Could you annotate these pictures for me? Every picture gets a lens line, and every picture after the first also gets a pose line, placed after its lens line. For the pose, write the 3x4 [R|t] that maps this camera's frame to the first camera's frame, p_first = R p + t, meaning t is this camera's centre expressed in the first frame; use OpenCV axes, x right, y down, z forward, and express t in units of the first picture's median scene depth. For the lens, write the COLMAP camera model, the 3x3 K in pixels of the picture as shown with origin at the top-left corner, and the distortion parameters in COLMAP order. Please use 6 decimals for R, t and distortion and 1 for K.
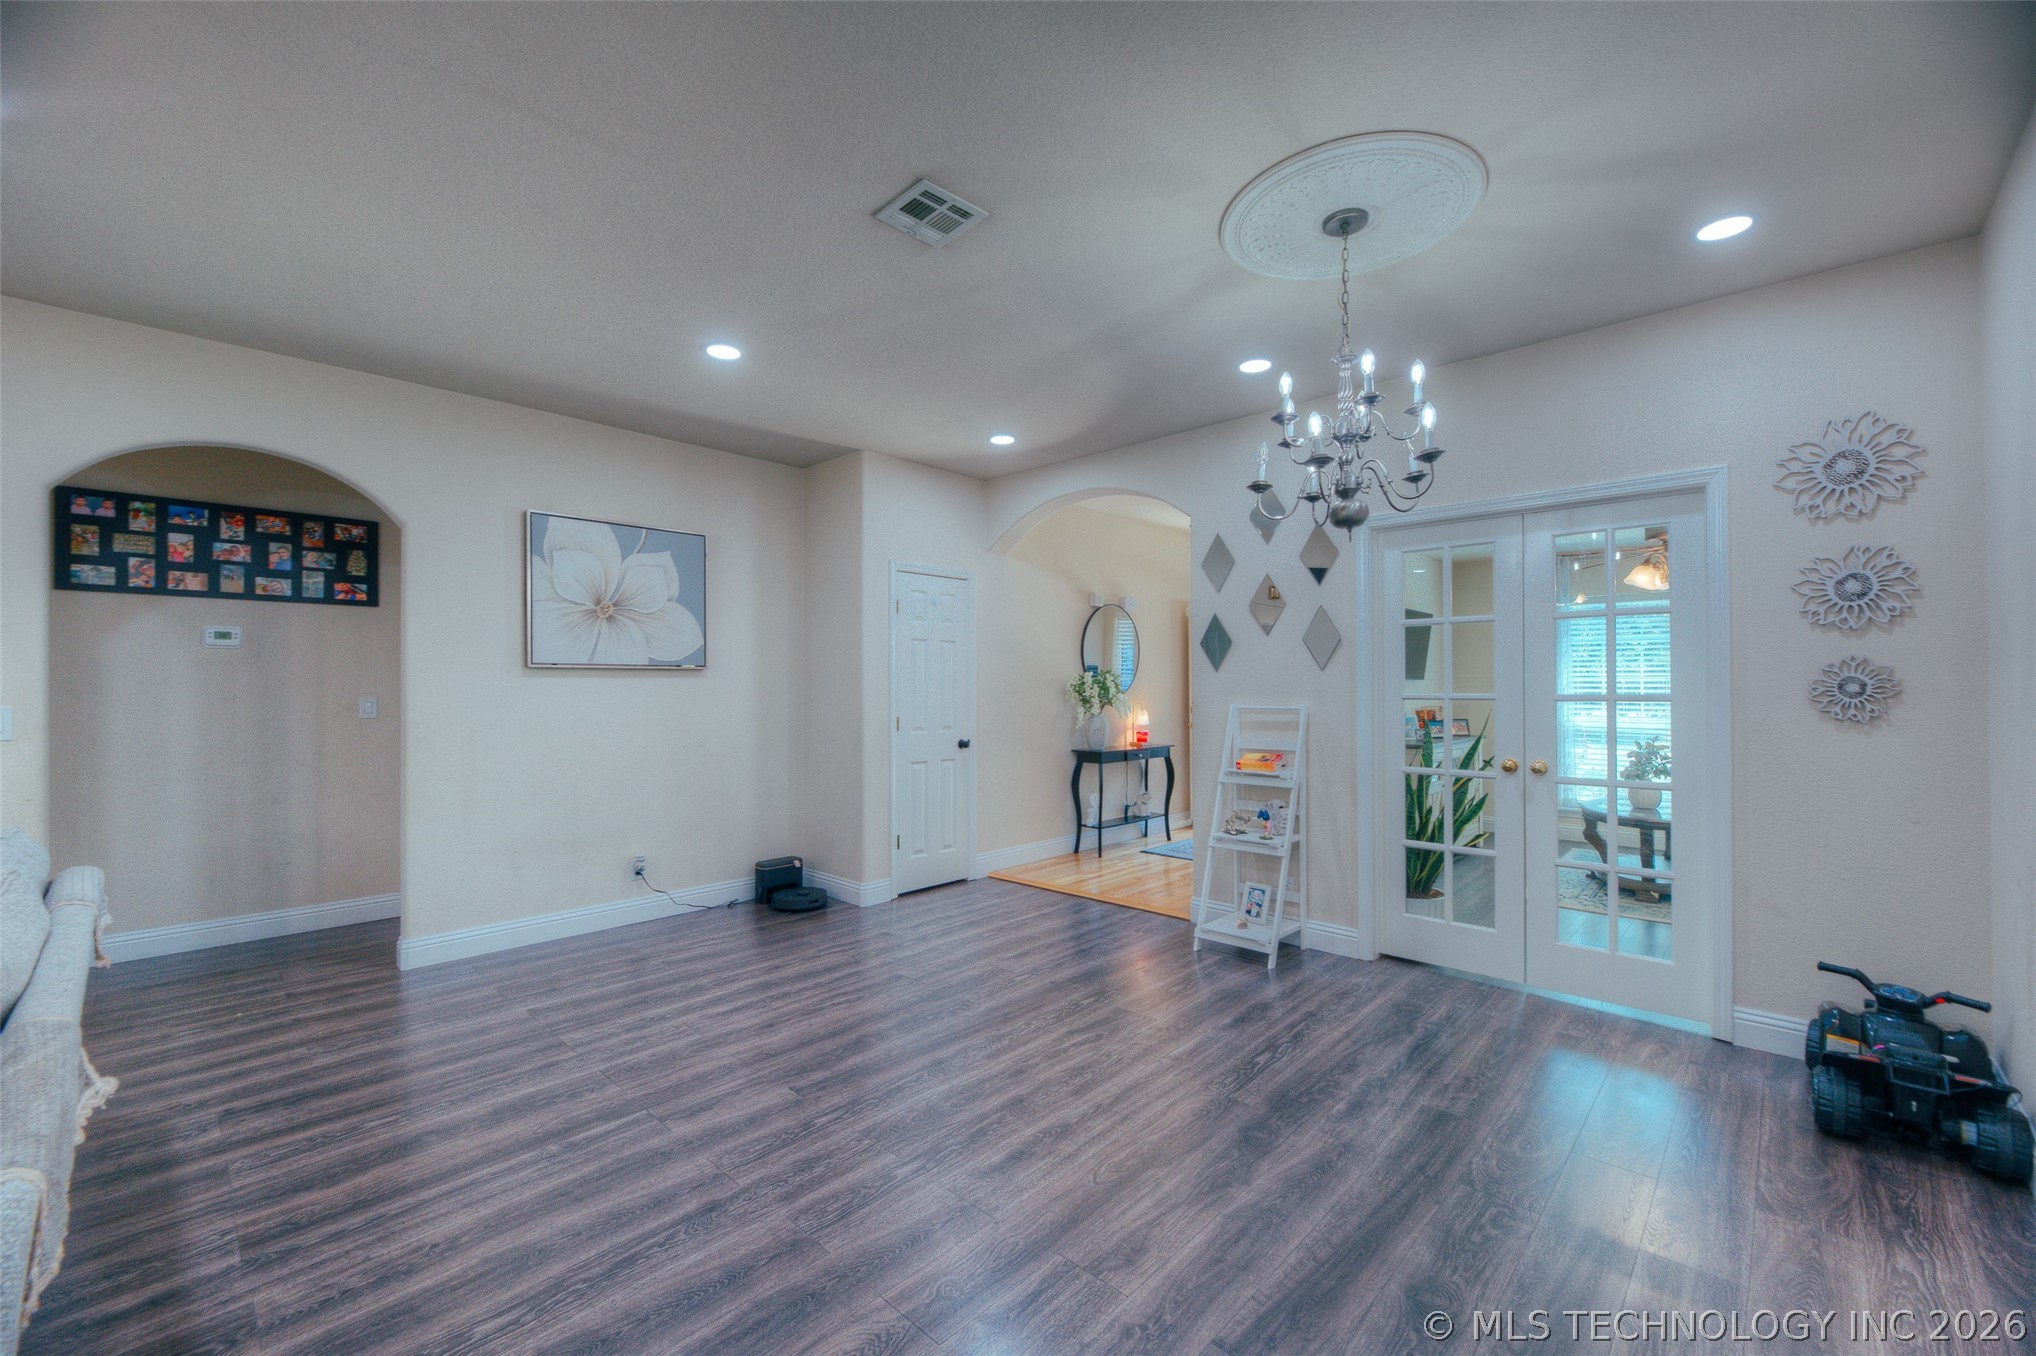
lens RADIAL K [[814.6, 0, 1017.2], [0, 814.6, 685.1], [0, 0, 1]] dist [0.001948, 0.000982]
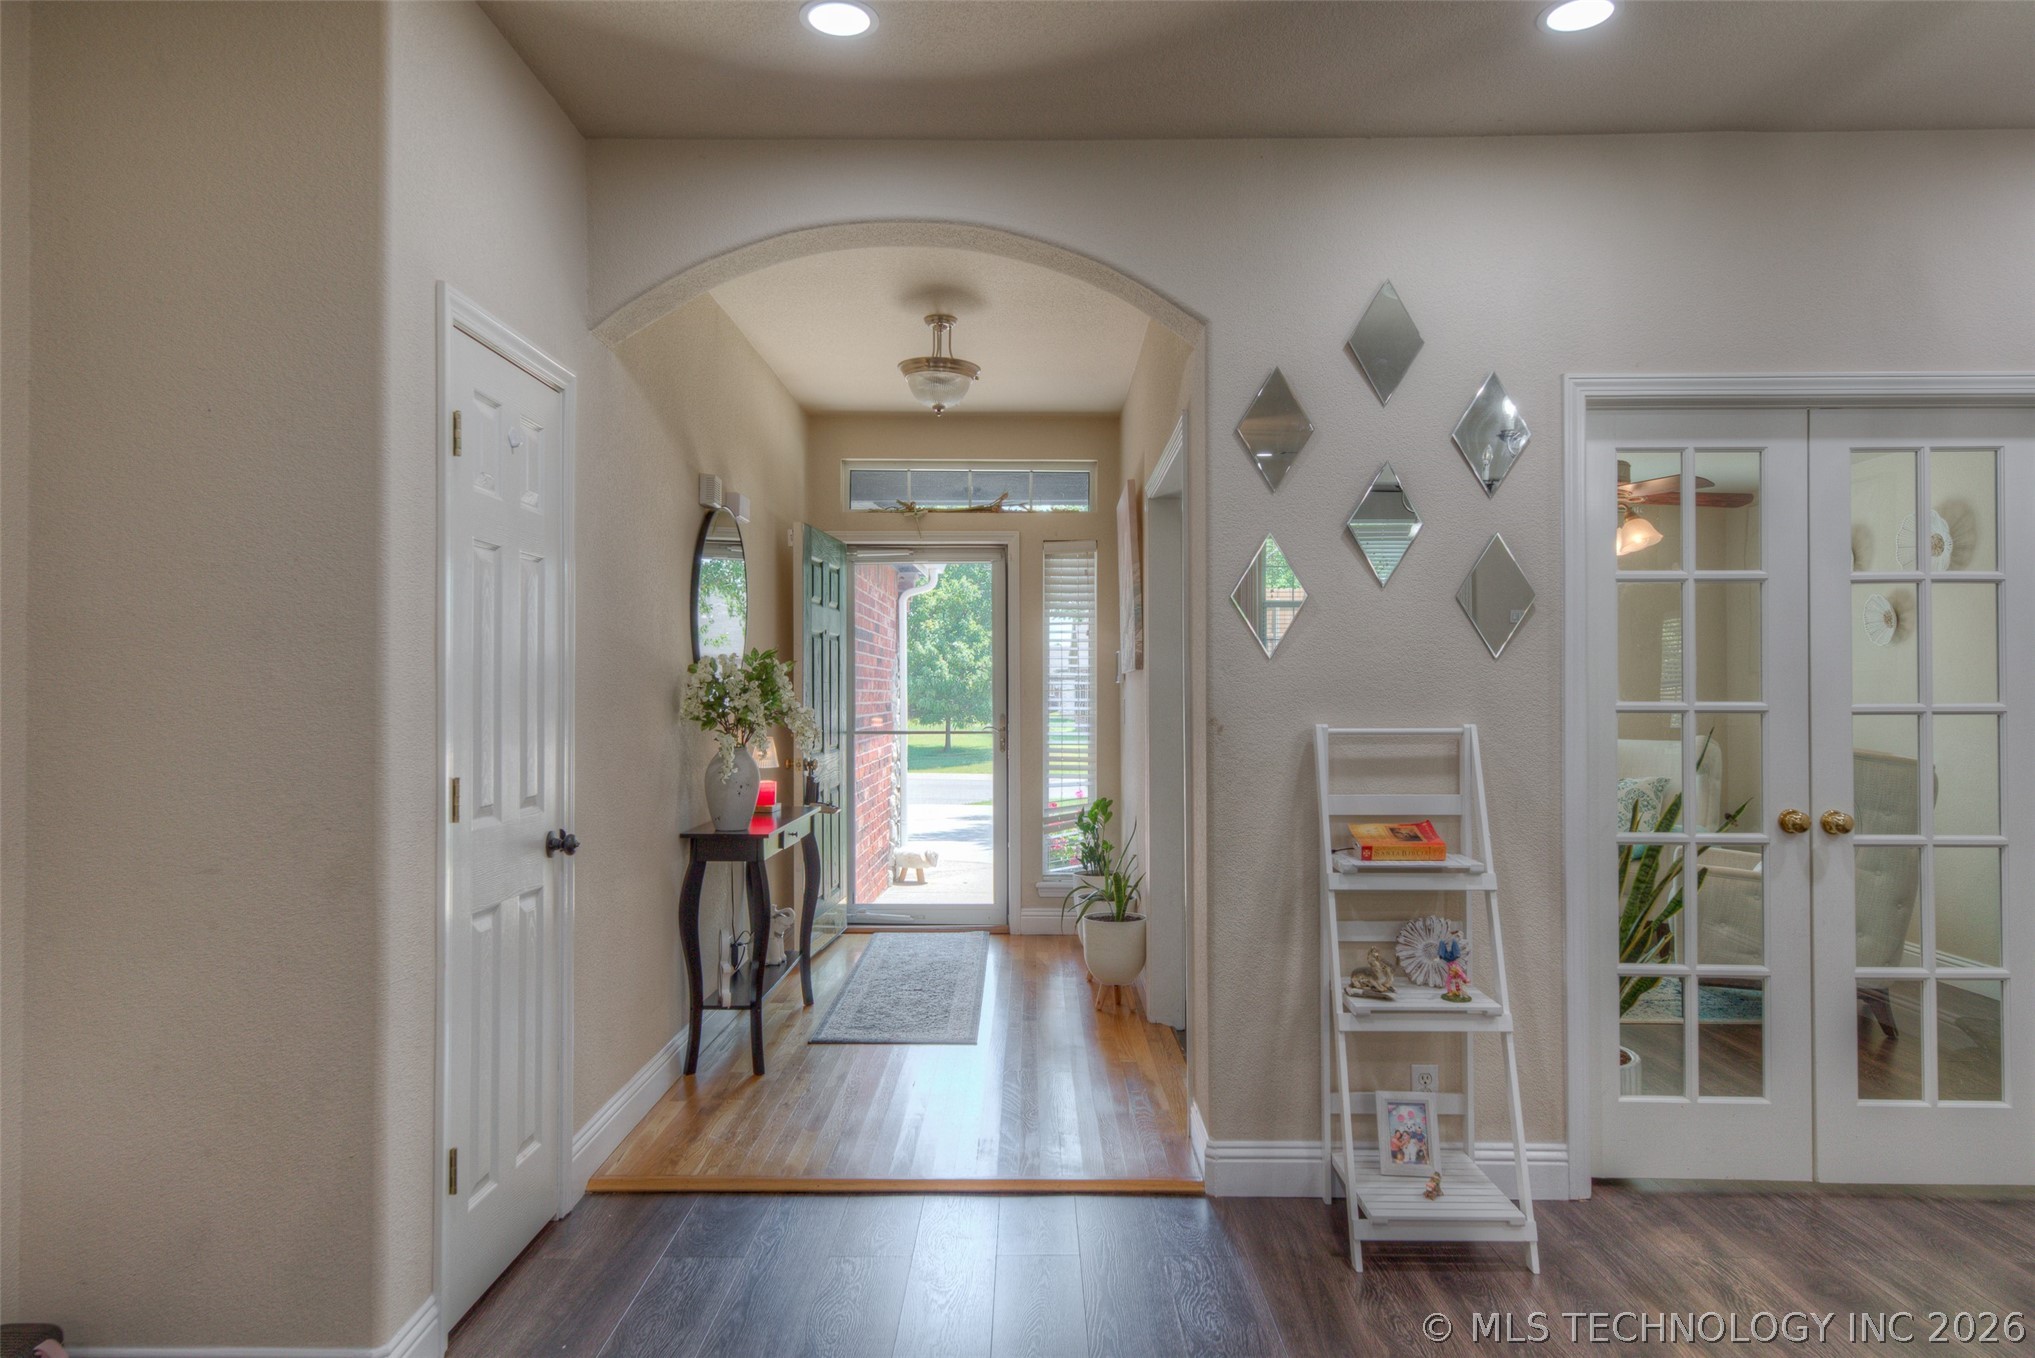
lens RADIAL K [[1289.2, 0, 1007.2], [0, 1289.2, 672.5], [0, 0, 1]] dist [0.000143, -0.000328]
pose [[0.740099, 0.011304, 0.672402, -0.407653], [-0.005689, 0.999928, -0.010549, 0.001378], [-0.672473, 0.003982, 0.740111, 0.589477]]
